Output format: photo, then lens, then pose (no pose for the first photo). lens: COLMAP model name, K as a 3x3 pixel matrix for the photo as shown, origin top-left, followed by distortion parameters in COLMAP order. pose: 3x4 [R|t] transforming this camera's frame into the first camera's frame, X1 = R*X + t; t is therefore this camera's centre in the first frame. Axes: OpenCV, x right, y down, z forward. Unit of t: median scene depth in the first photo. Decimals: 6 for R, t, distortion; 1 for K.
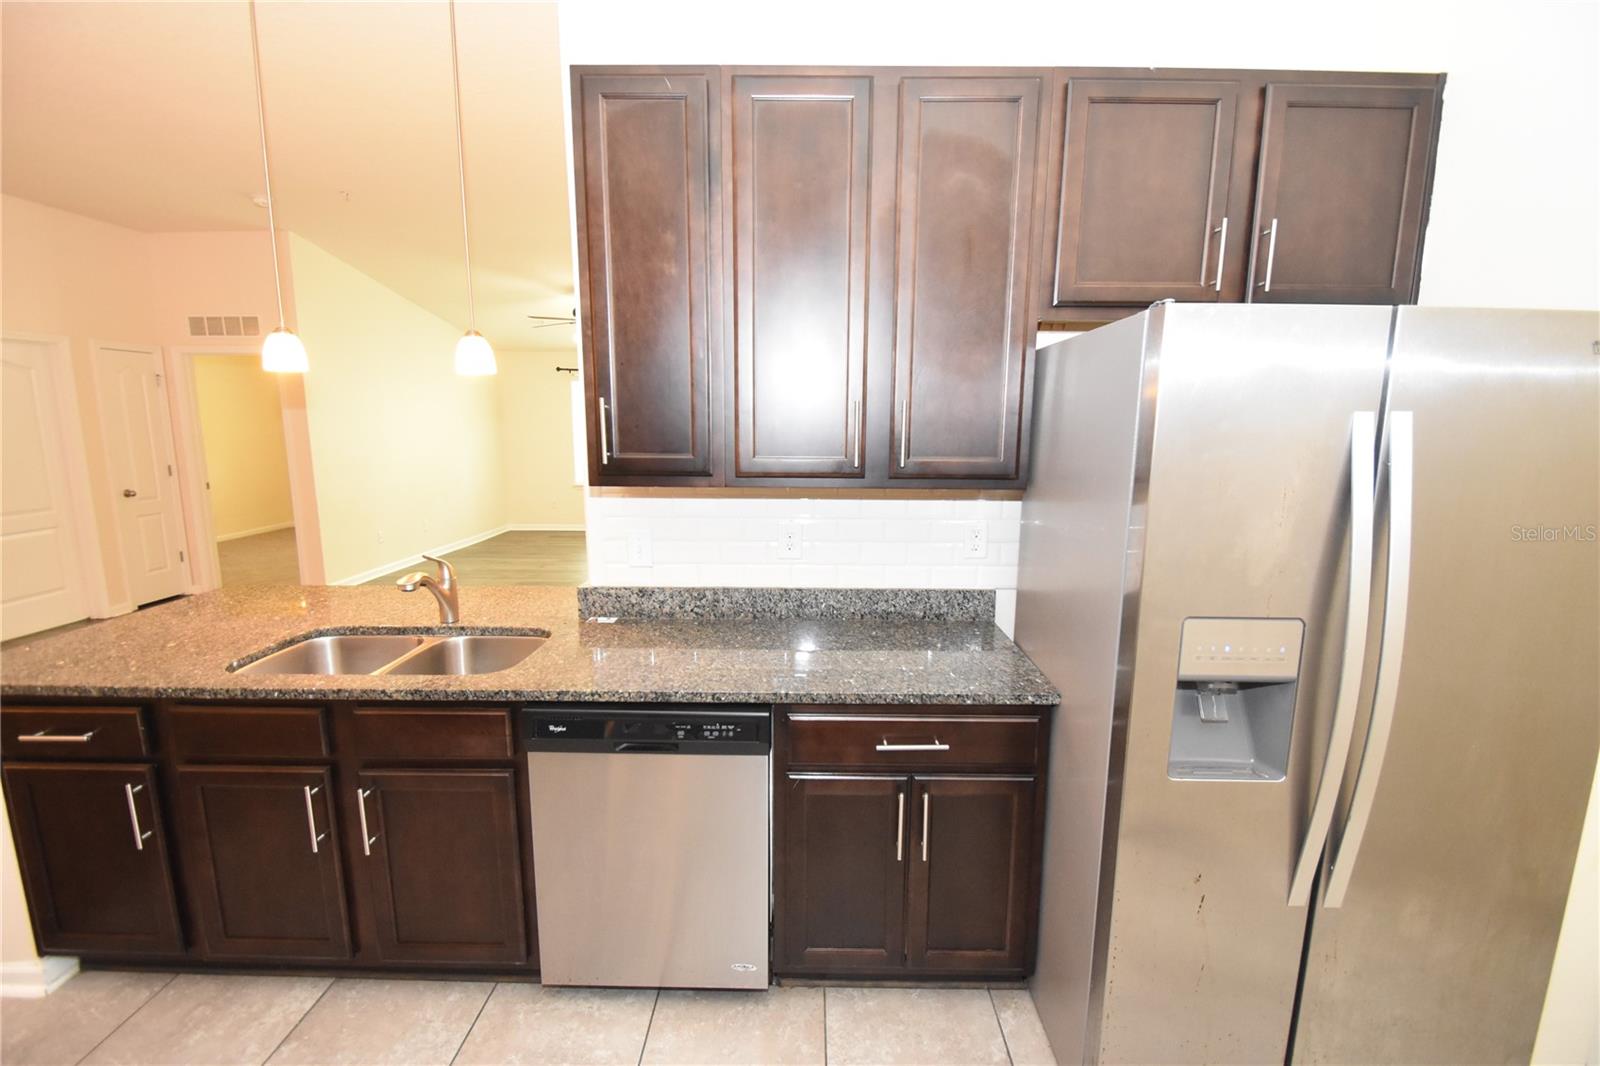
lens RADIAL K [[700.7, 0, 805.4], [0, 700.7, 541.8], [0, 0, 1]] dist [0.000871, -0.008246]
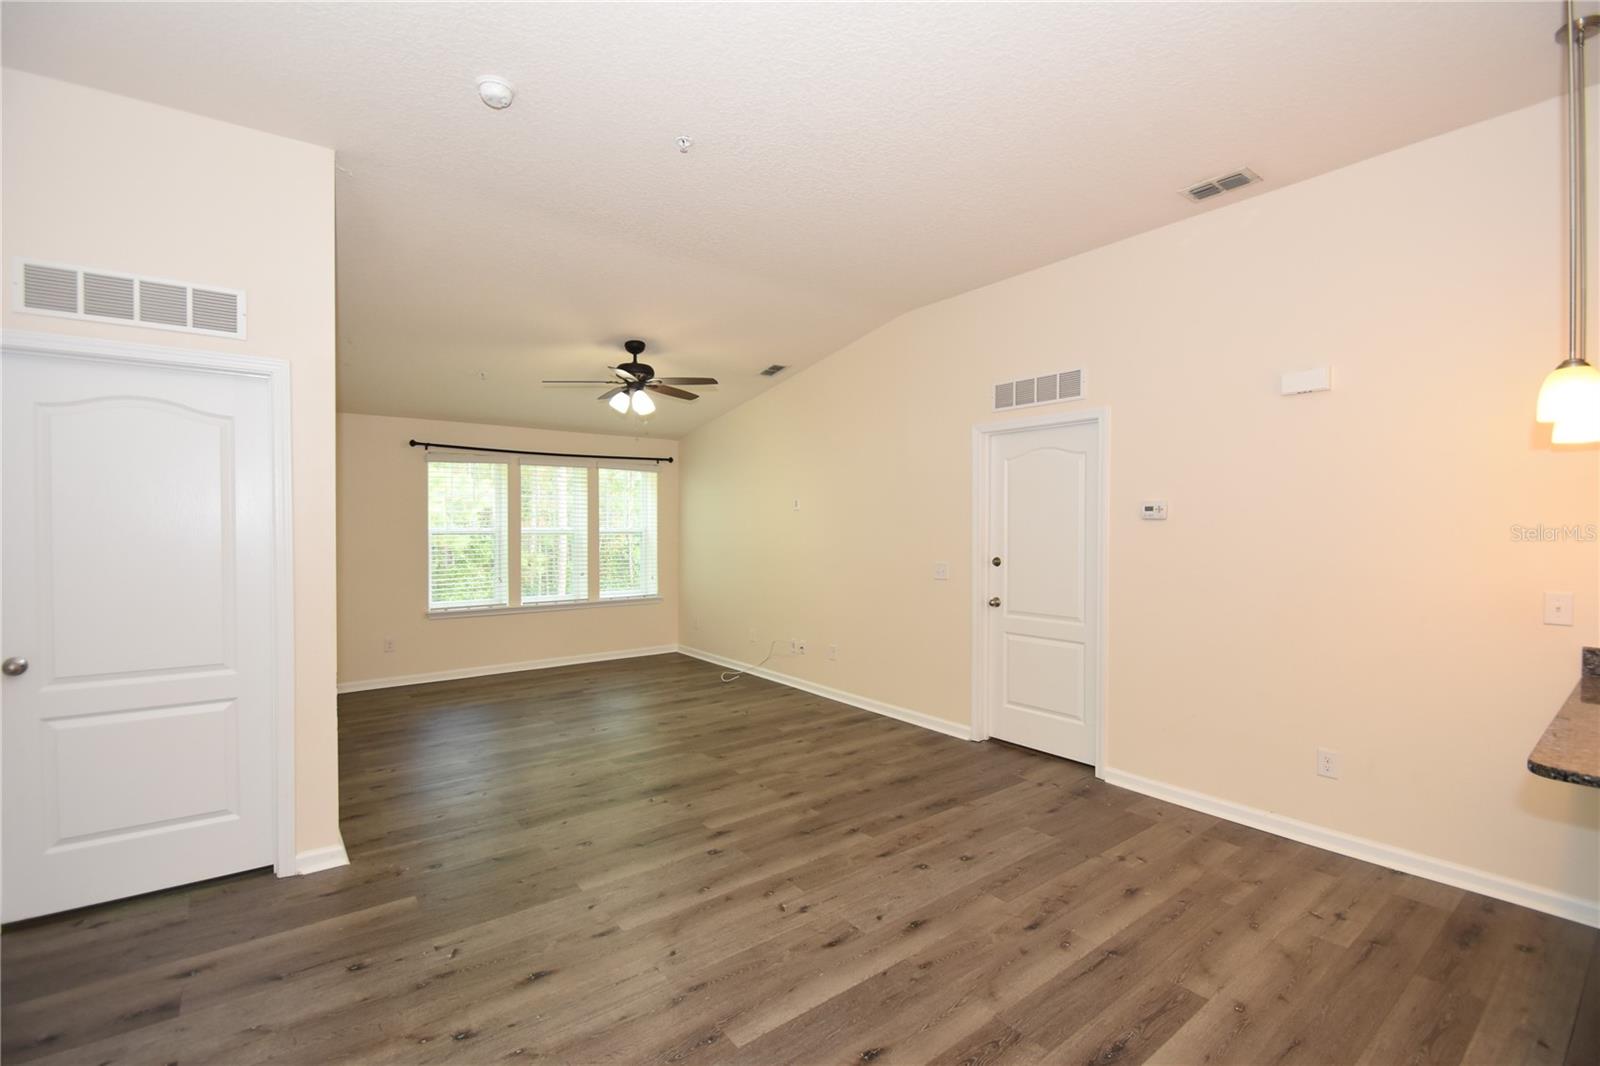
lens RADIAL K [[700.2, 0, 804.5], [0, 700.2, 539.3], [0, 0, 1]] dist [0.019240, -0.019501]
pose [[0.785808, -0.018180, 0.618203, -0.854815], [0.111587, 0.987331, -0.112805, -0.065393], [-0.608321, 0.157626, 0.777882, 0.456848]]
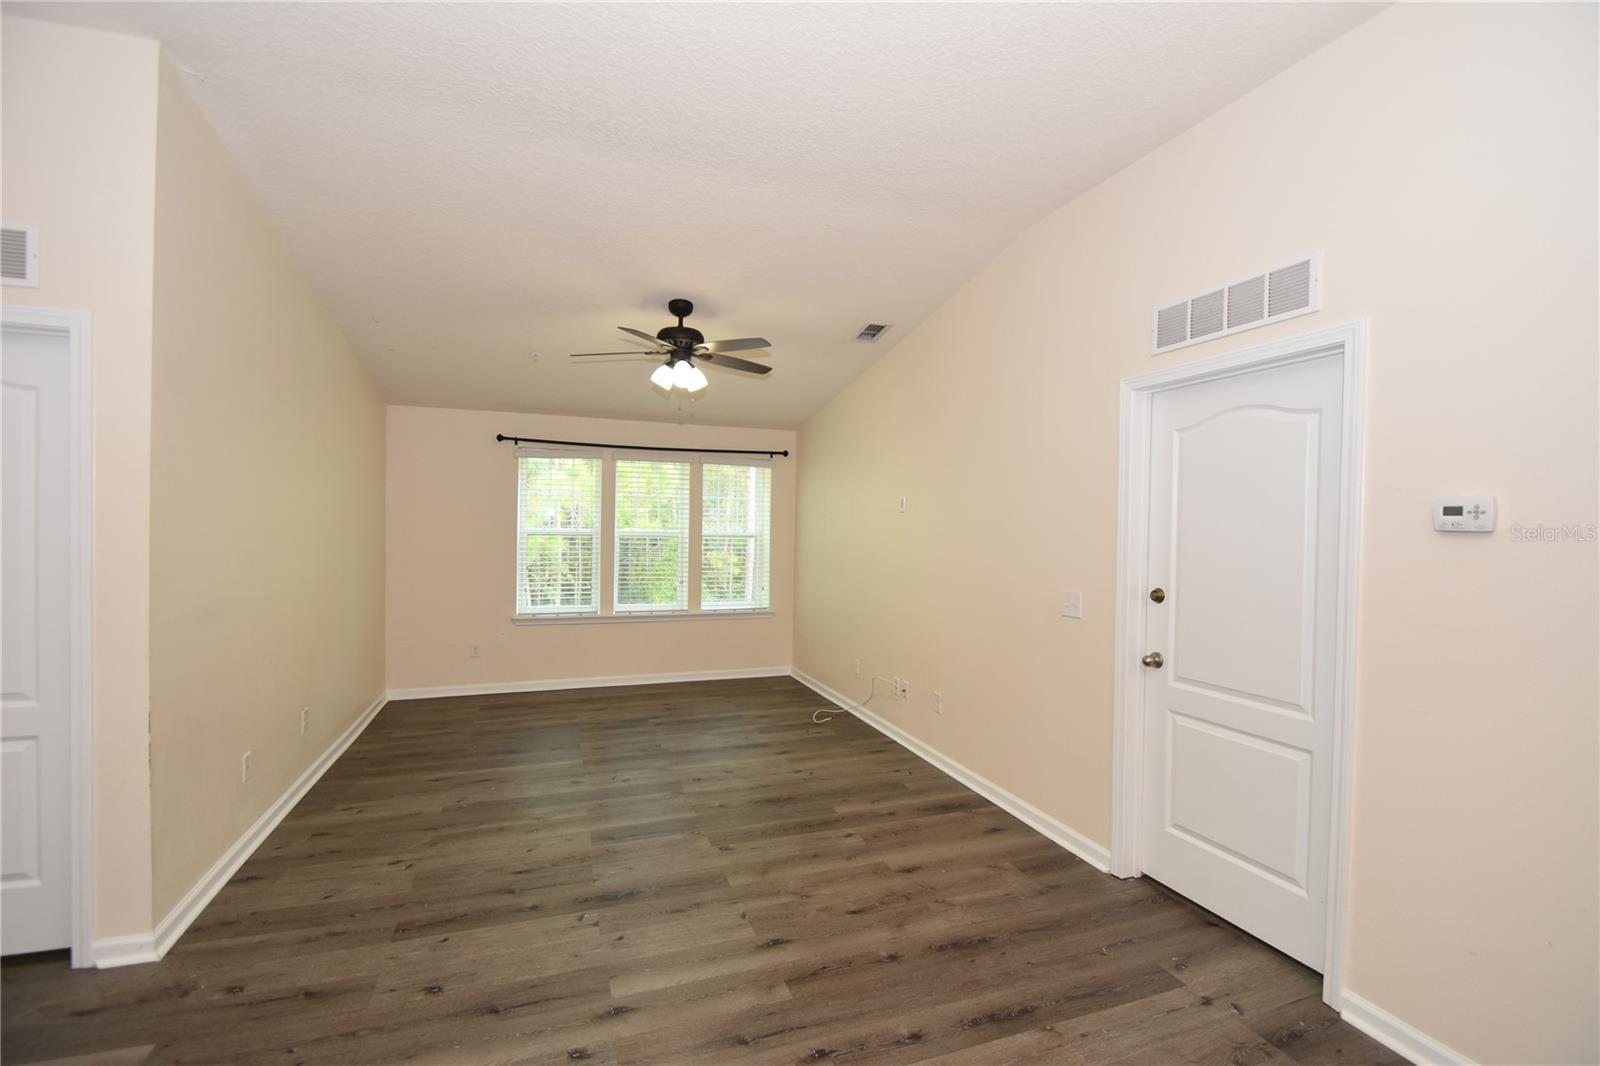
lens RADIAL K [[700.2, 0, 804.5], [0, 700.2, 539.3], [0, 0, 1]] dist [0.019240, -0.019501]
pose [[0.935968, 0.002059, 0.352079, -0.571353], [0.051655, 0.988359, -0.143100, -0.089337], [-0.348276, 0.152123, 0.924966, 0.581769]]
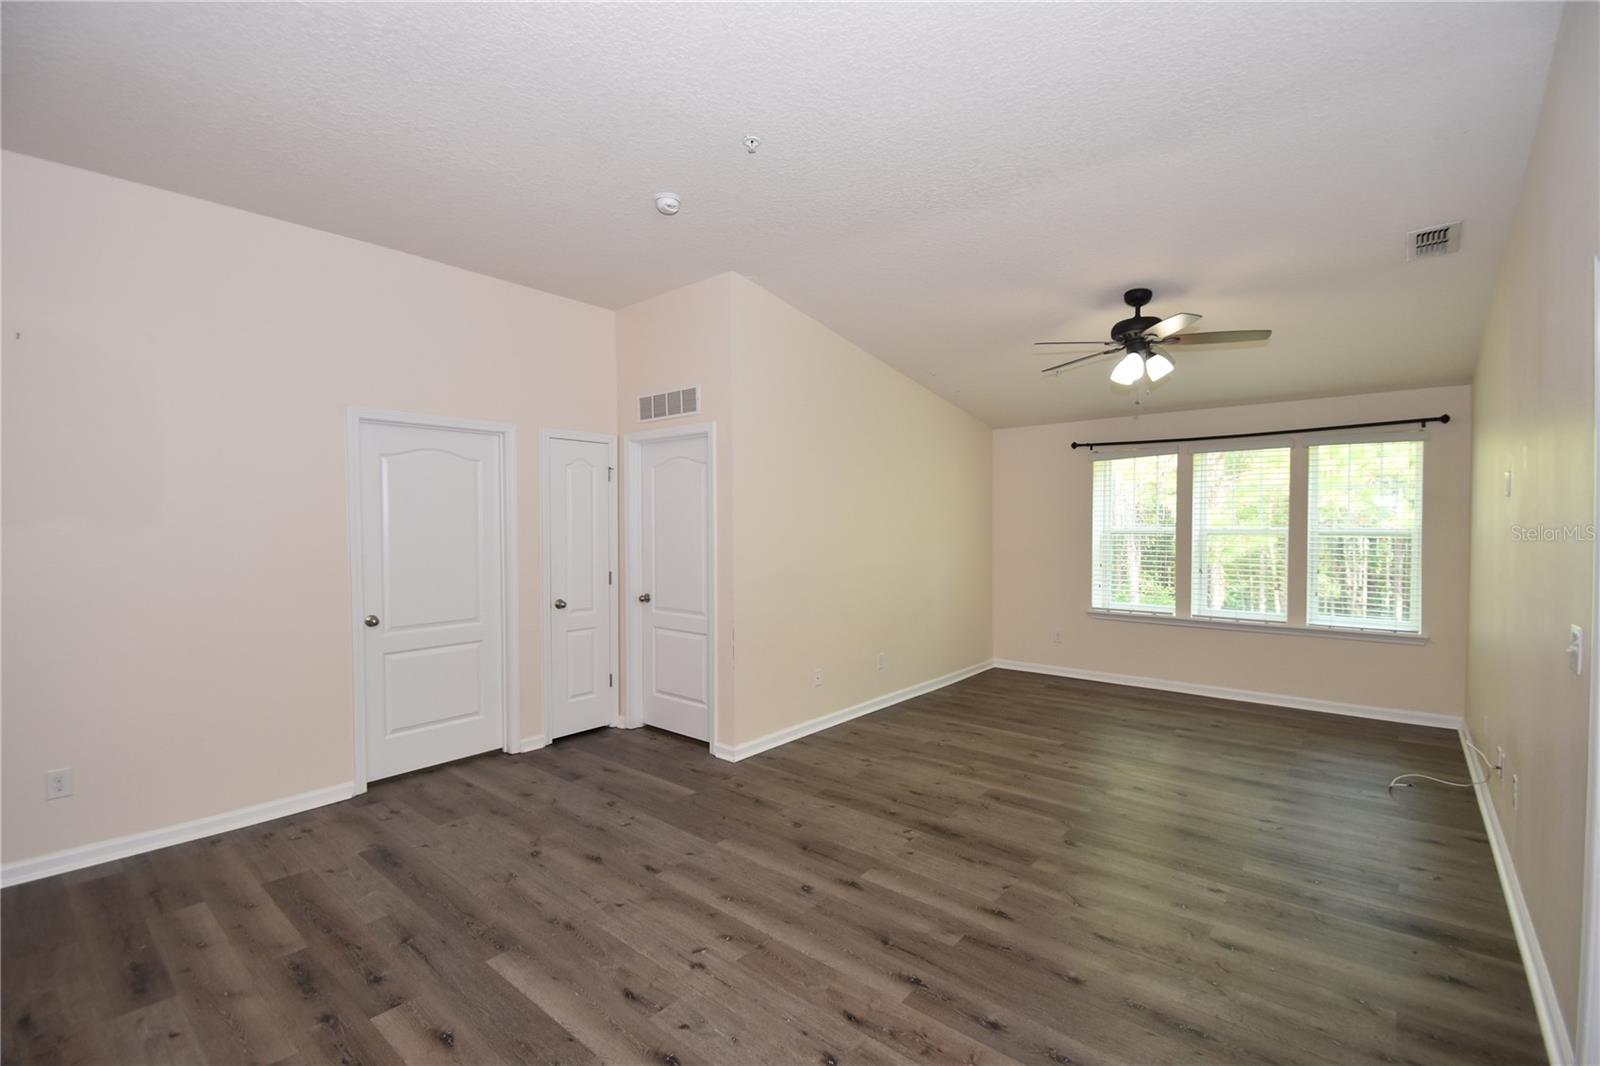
lens RADIAL K [[700.2, 0, 804.5], [0, 700.2, 539.3], [0, 0, 1]] dist [0.019240, -0.019501]
pose [[0.771786, 0.005356, -0.635860, -0.207890], [-0.100261, 0.988481, -0.113368, -0.085138], [0.627928, 0.151248, 0.763433, 0.550995]]
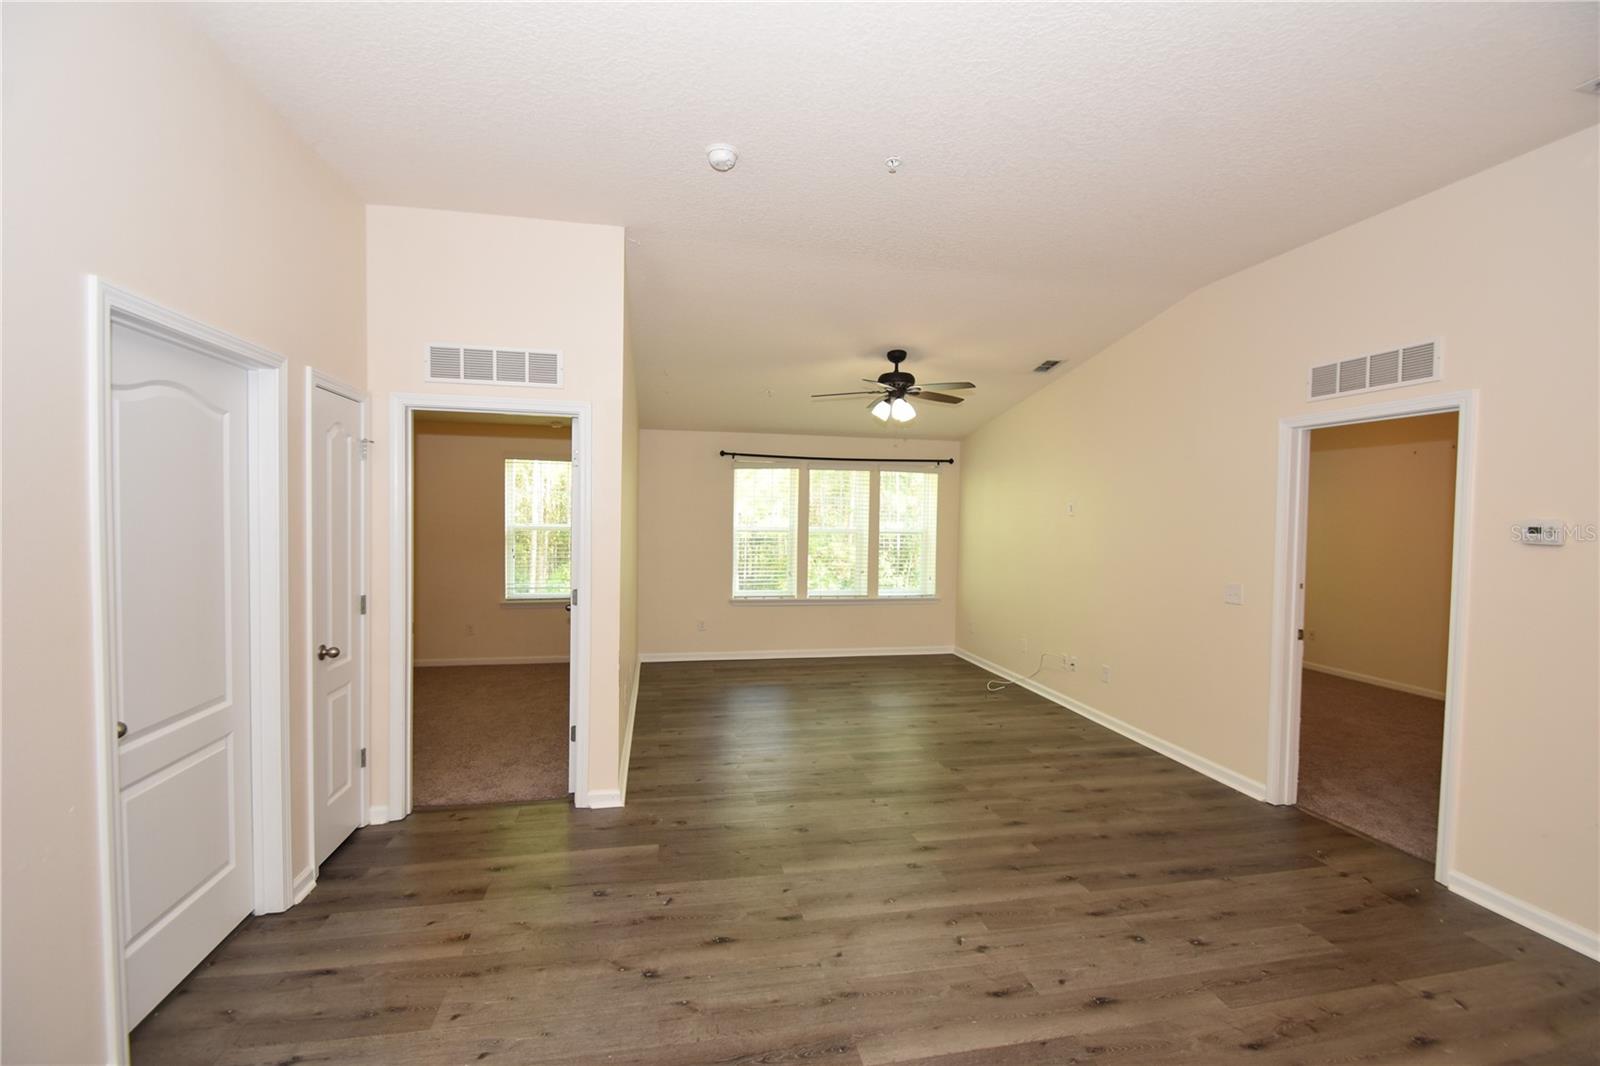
lens RADIAL K [[700.2, 0, 804.5], [0, 700.2, 539.3], [0, 0, 1]] dist [0.019240, -0.019501]
pose [[0.977658, 0.001333, 0.210199, -0.768340], [0.027478, 0.990589, -0.134086, -0.077119], [-0.208400, 0.136866, 0.968420, 0.410604]]
